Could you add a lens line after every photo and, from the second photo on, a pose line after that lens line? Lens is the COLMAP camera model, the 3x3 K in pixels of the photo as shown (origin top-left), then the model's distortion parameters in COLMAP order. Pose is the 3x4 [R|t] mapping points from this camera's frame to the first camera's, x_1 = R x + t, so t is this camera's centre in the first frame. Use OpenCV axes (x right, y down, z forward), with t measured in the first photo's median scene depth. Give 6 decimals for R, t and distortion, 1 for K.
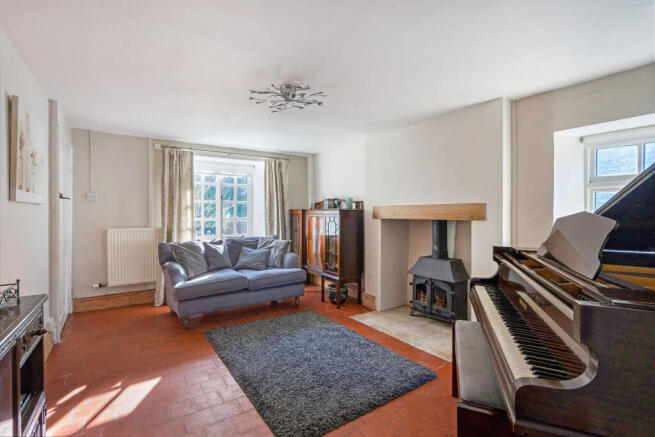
lens RADIAL K [[308.3, 0, 328.8], [0, 308.3, 210.7], [0, 0, 1]] dist [-0.019143, 0.001119]
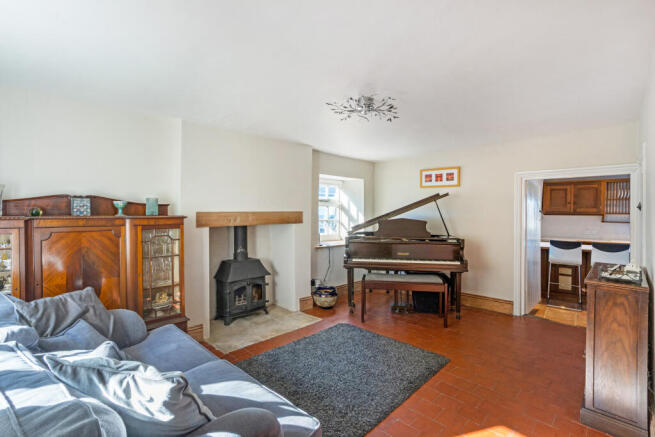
lens RADIAL K [[308.3, 0, 328.8], [0, 308.3, 210.7], [0, 0, 1]] dist [-0.019143, 0.001119]
pose [[-0.187723, 0.006153, 0.982203, -0.801786], [-0.002263, 0.999975, -0.006697, -0.015372], [-0.982219, -0.003480, -0.187704, 0.943372]]
